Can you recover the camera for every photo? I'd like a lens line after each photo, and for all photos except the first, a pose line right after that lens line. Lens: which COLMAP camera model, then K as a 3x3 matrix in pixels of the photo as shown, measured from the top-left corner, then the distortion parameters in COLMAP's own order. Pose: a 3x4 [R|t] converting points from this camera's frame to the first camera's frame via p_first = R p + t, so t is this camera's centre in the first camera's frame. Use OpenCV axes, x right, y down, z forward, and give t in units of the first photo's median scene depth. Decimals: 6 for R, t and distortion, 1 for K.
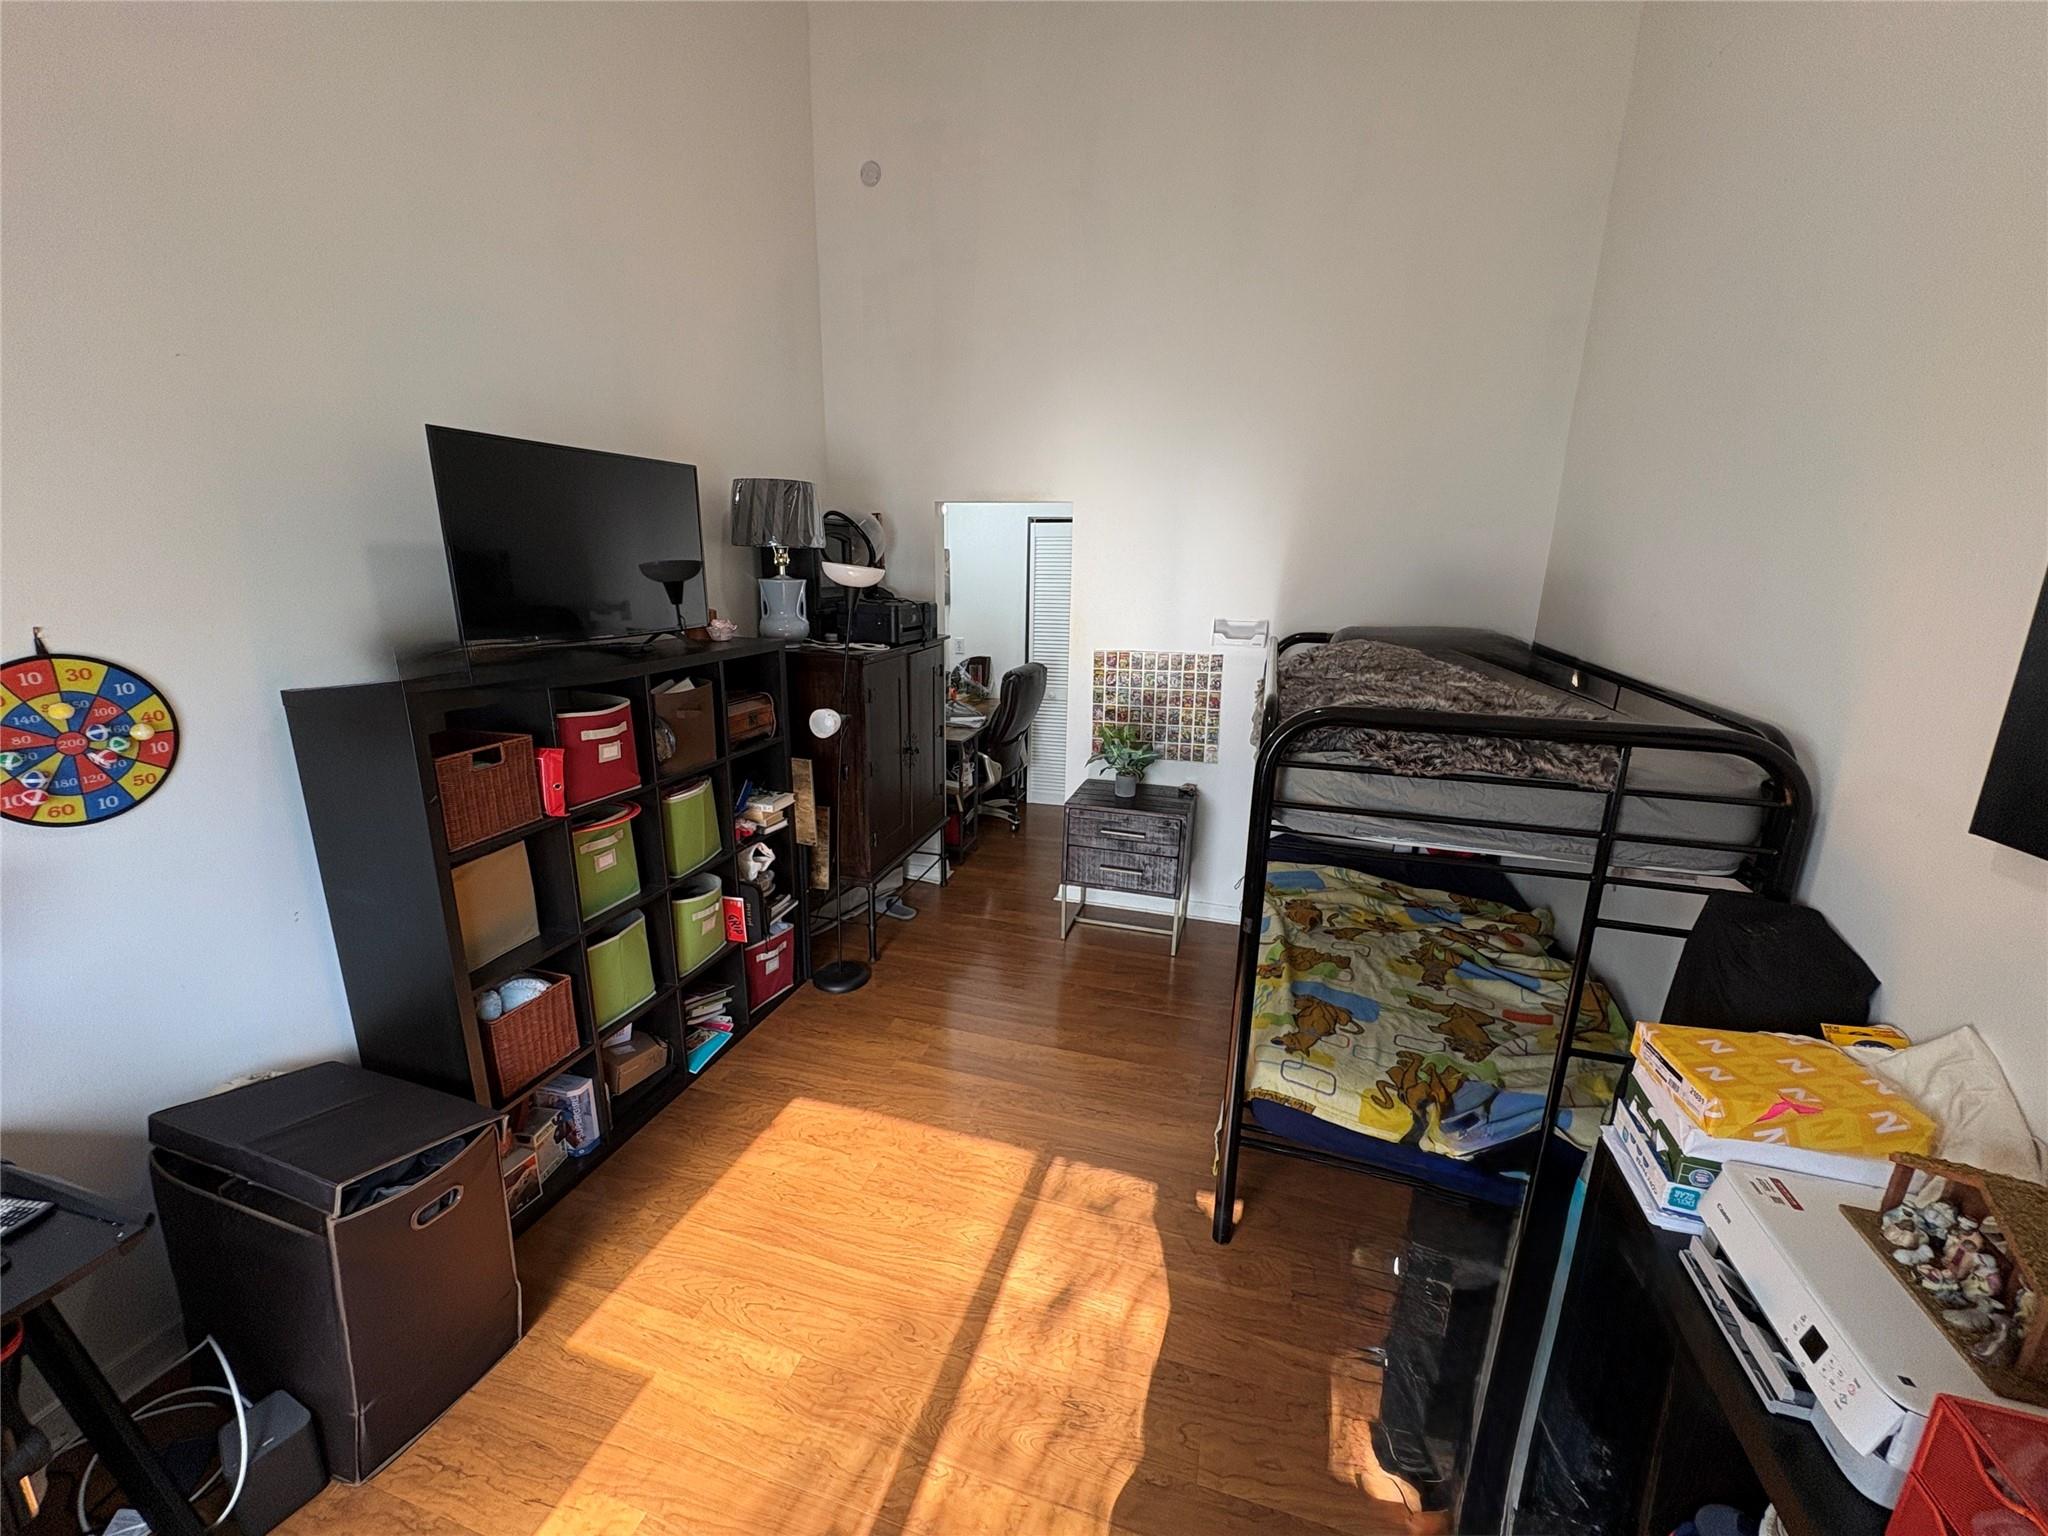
lens RADIAL K [[815.5, 0, 1020.8], [0, 815.5, 765.4], [0, 0, 1]] dist [-0.001728, -0.000066]
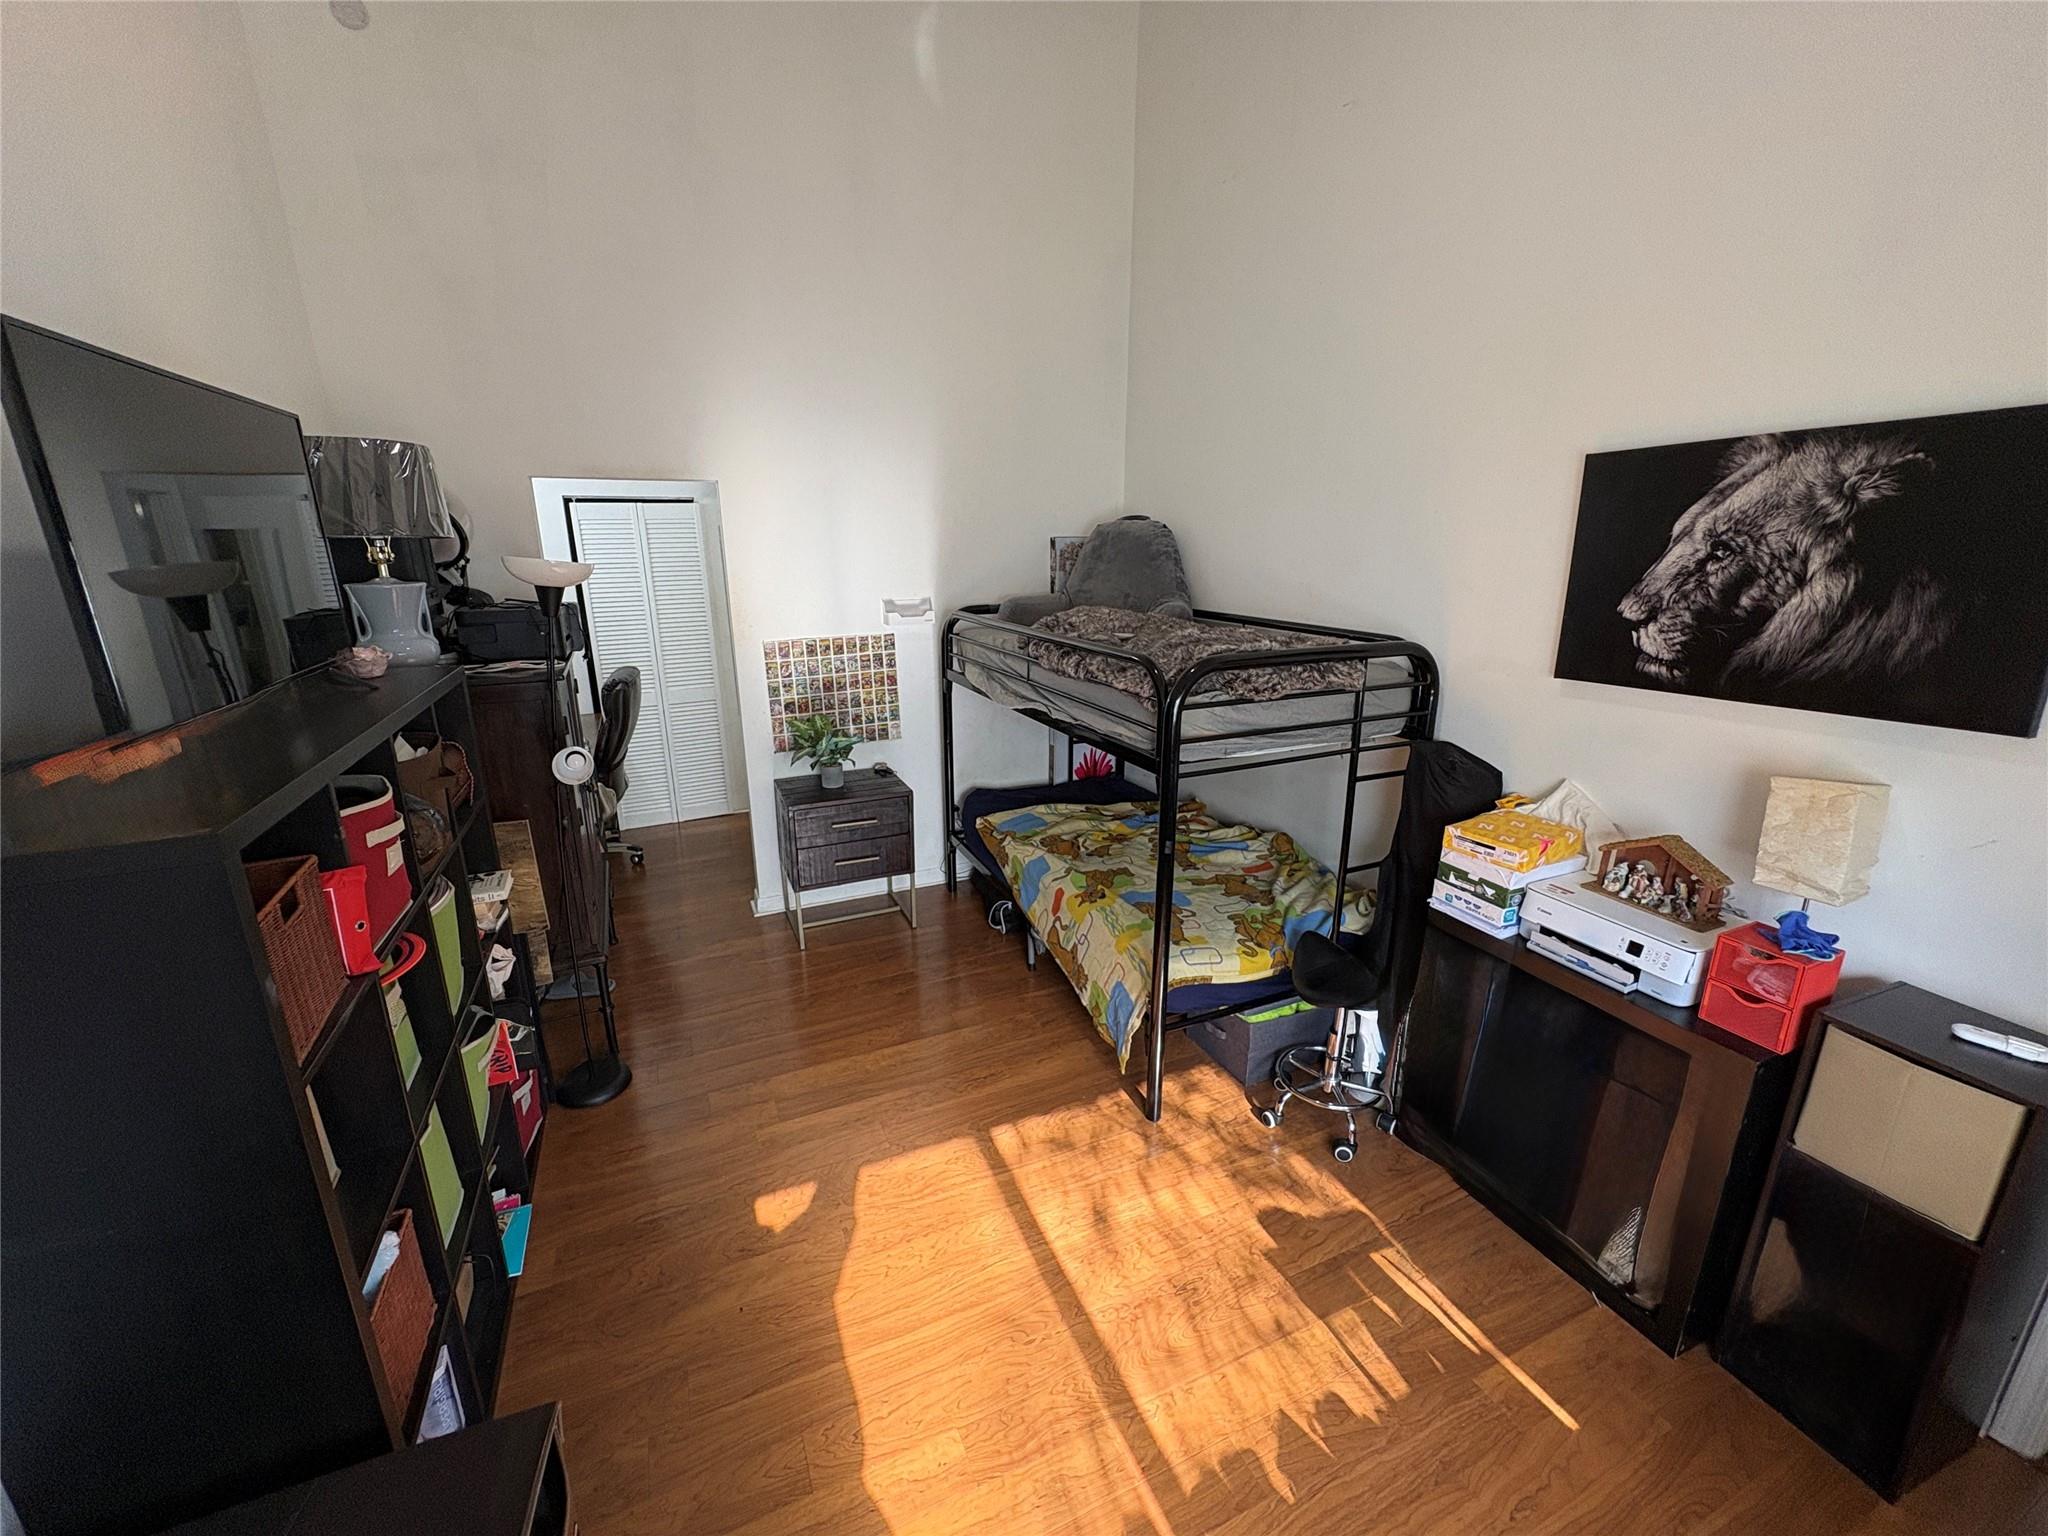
lens RADIAL K [[815.5, 0, 1015.8], [0, 815.5, 767.1], [0, 0, 1]] dist [-0.001728, -0.000066]
pose [[0.756479, -0.195335, 0.624166, -0.487429], [0.179530, 0.979717, 0.089019, -0.052334], [-0.628894, 0.044715, 0.776204, 0.166305]]
